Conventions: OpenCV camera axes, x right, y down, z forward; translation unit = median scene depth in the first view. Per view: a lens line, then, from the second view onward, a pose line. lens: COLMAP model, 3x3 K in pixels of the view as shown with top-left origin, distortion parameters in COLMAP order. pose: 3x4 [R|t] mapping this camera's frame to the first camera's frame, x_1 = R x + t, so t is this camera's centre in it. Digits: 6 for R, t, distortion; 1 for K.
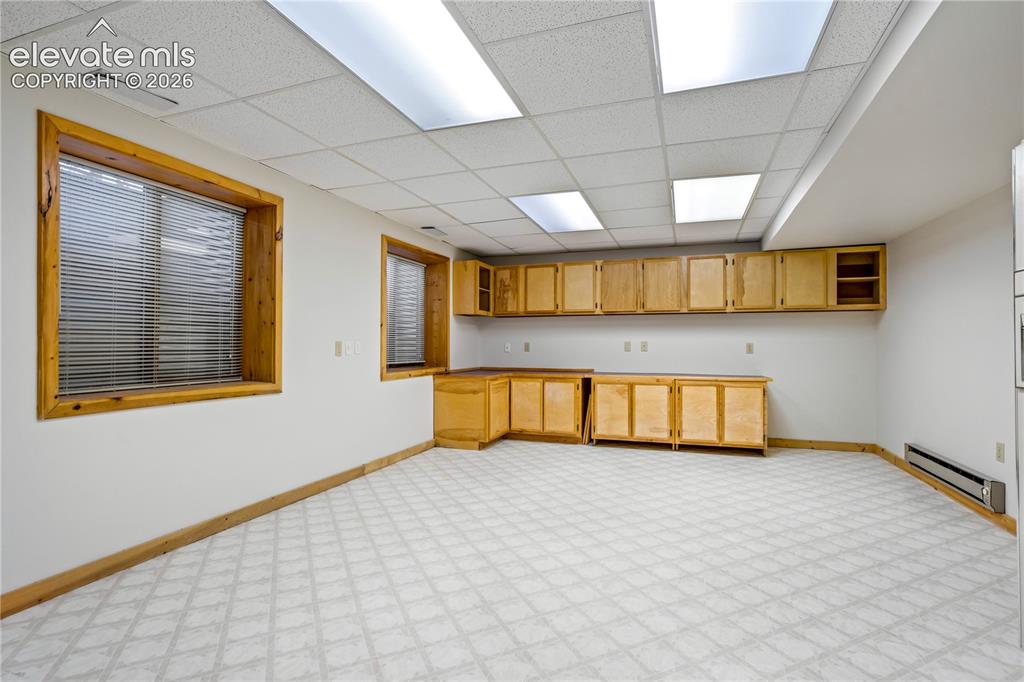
lens RADIAL K [[481.7, 0, 513.9], [0, 481.7, 342.7], [0, 0, 1]] dist [-0.036679, 0.016880]
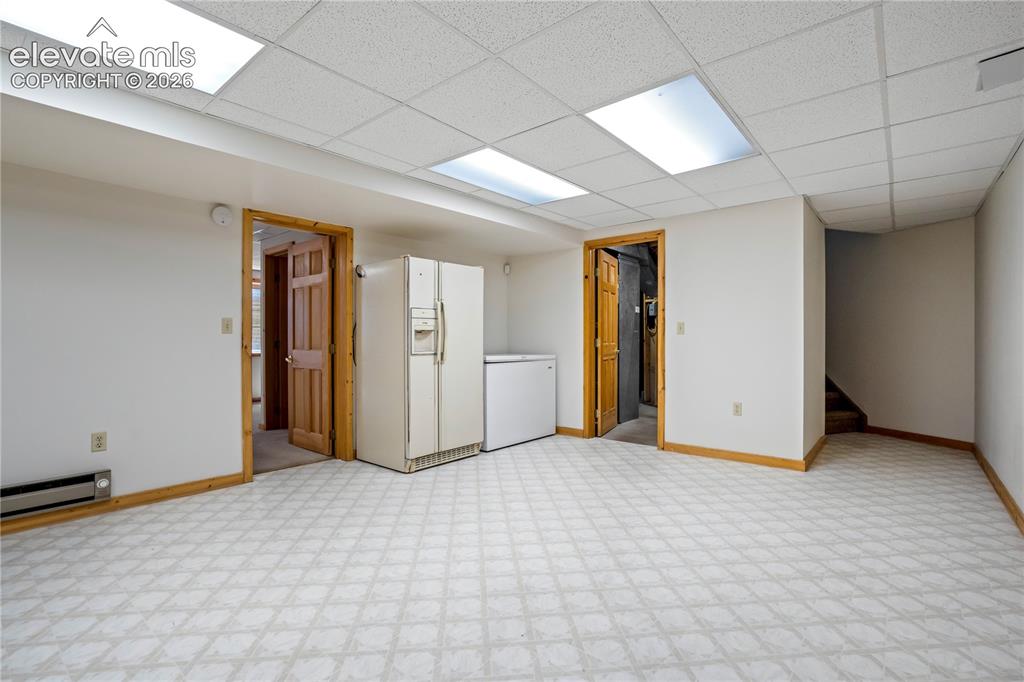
lens RADIAL K [[481.7, 0, 511.5], [0, 481.7, 341.0], [0, 0, 1]] dist [-0.036679, 0.016880]
pose [[-0.937979, -0.003783, 0.346673, -0.180022], [-0.004356, 0.999990, -0.000875, 0.013459], [-0.346666, -0.002331, -0.937986, 1.890195]]
